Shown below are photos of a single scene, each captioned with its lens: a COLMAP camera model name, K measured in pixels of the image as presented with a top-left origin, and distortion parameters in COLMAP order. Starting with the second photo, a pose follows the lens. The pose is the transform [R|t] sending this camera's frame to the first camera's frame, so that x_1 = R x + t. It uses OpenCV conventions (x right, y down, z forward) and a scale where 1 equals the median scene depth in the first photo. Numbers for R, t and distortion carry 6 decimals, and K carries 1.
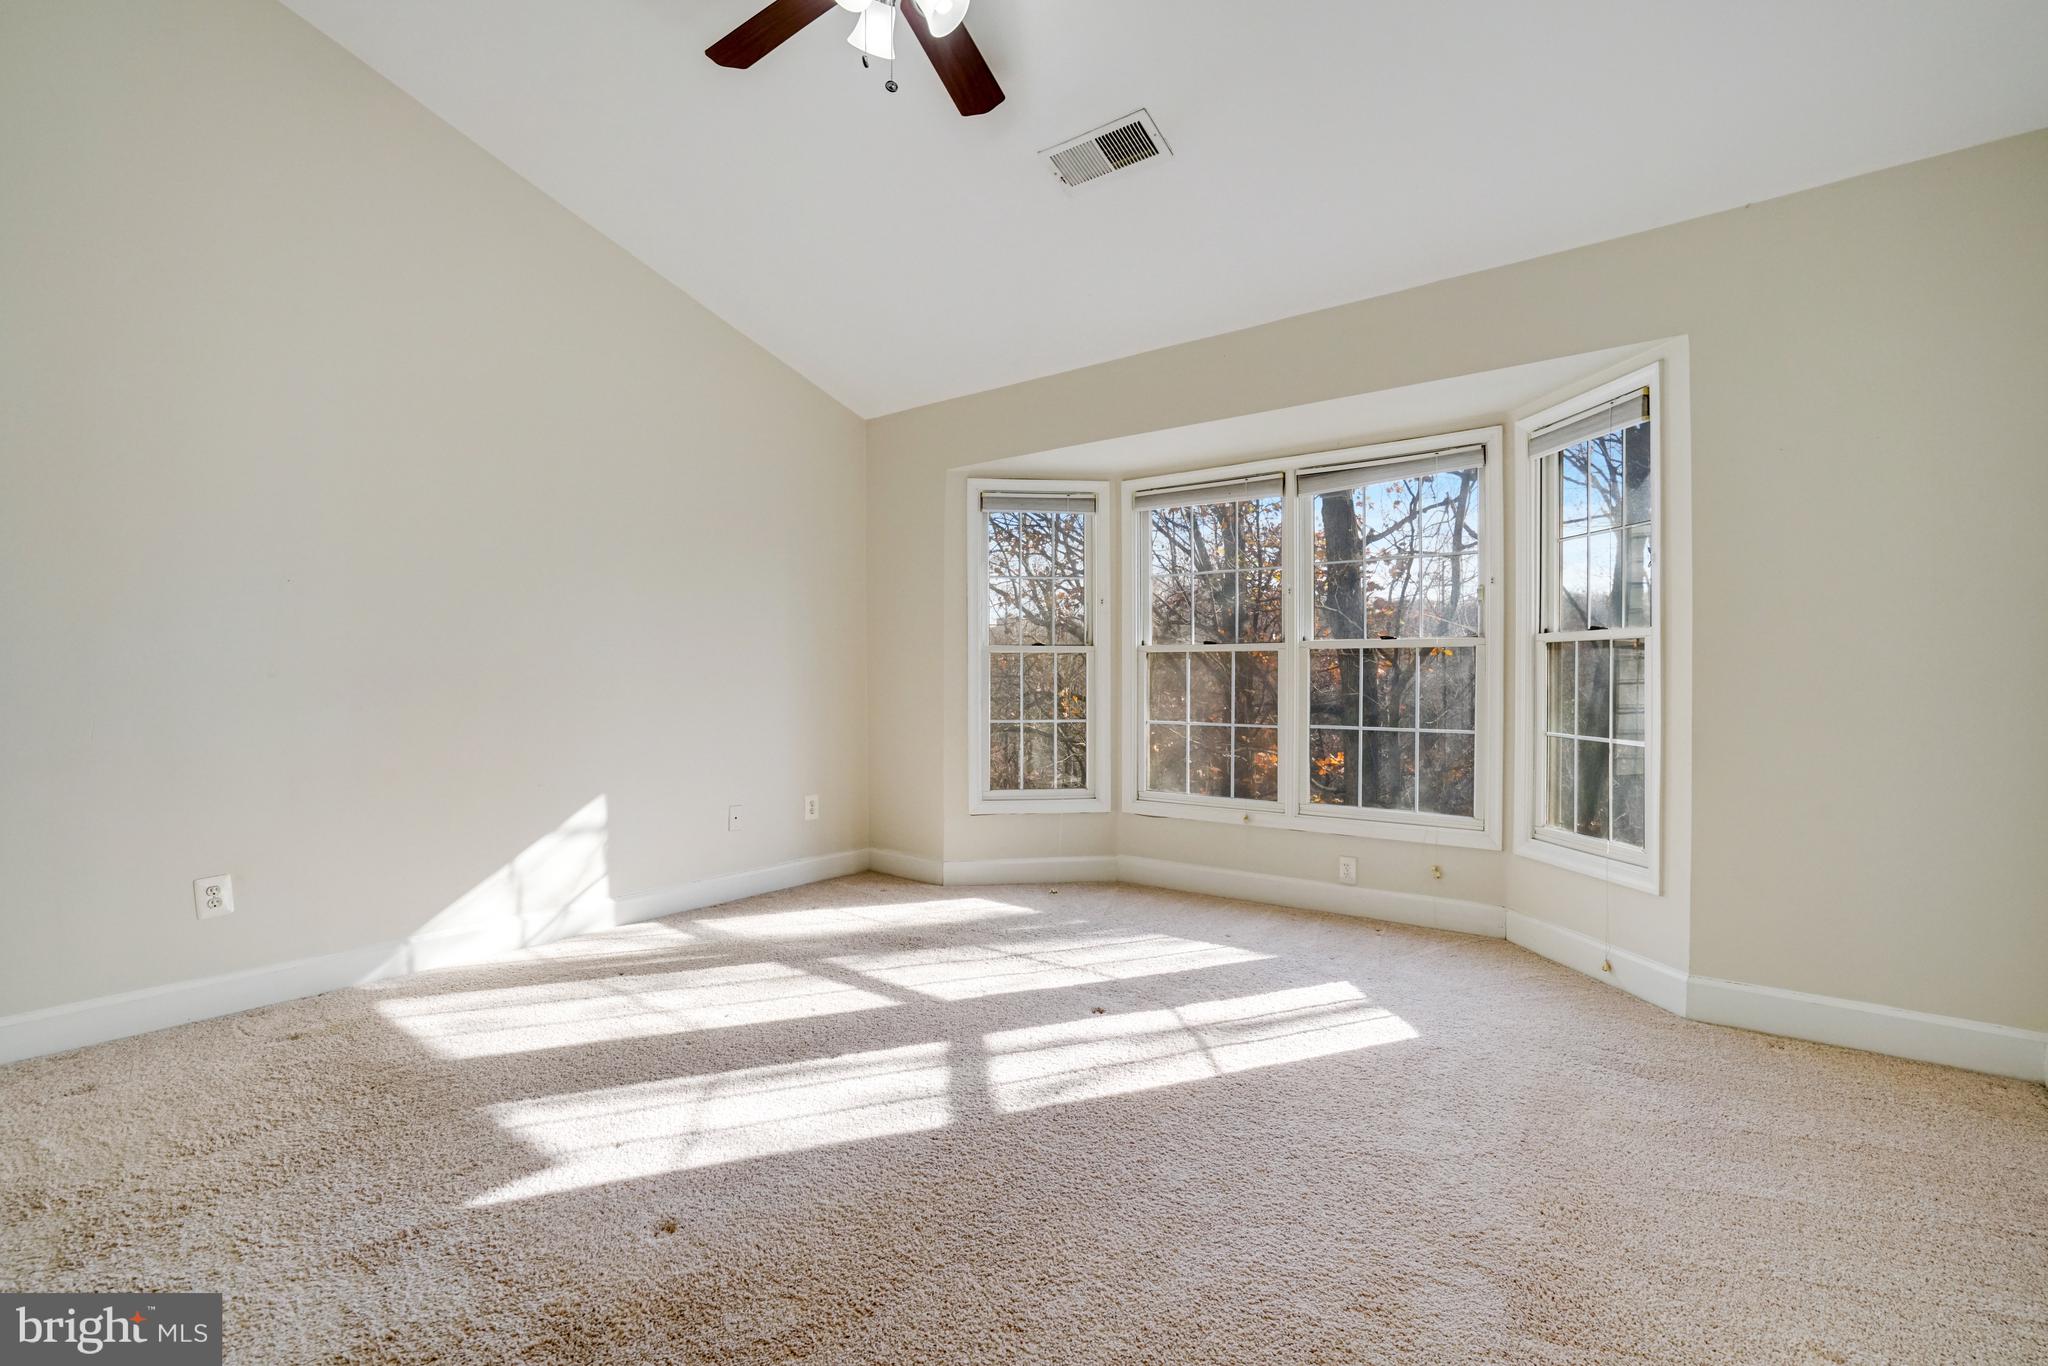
lens RADIAL K [[952.1, 0, 1033.9], [0, 952.1, 683.7], [0, 0, 1]] dist [-0.047051, 0.022333]
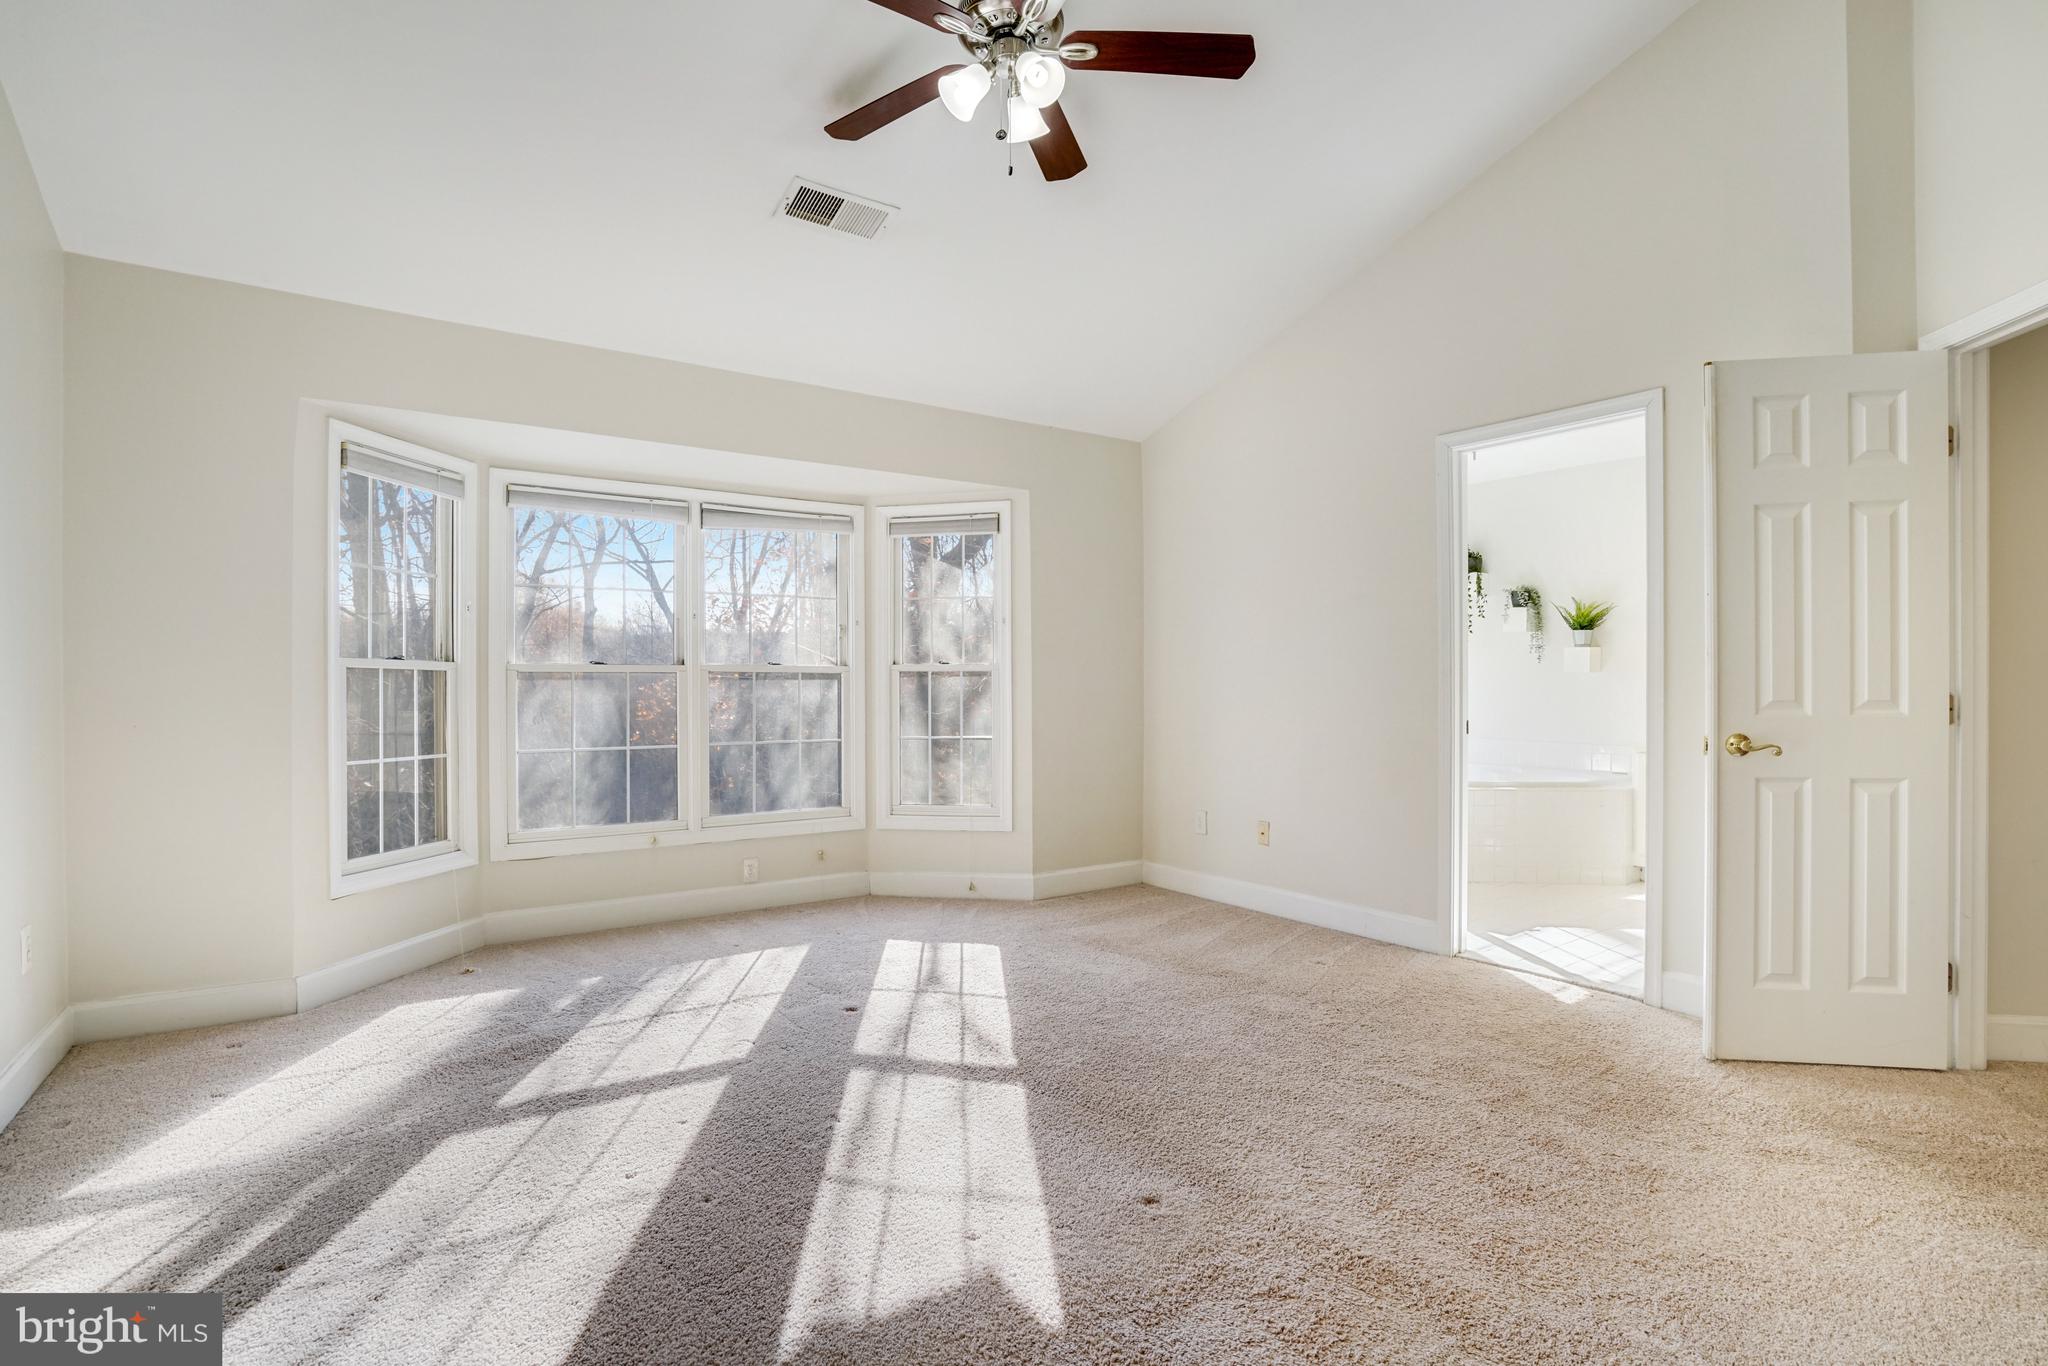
lens RADIAL K [[952.1, 0, 1033.9], [0, 952.1, 683.7], [0, 0, 1]] dist [-0.047051, 0.022333]
pose [[0.303183, 0.008009, 0.952899, -0.594808], [0.015386, 0.999793, -0.013299, -0.003164], [-0.952808, 0.018693, 0.302997, 0.316170]]
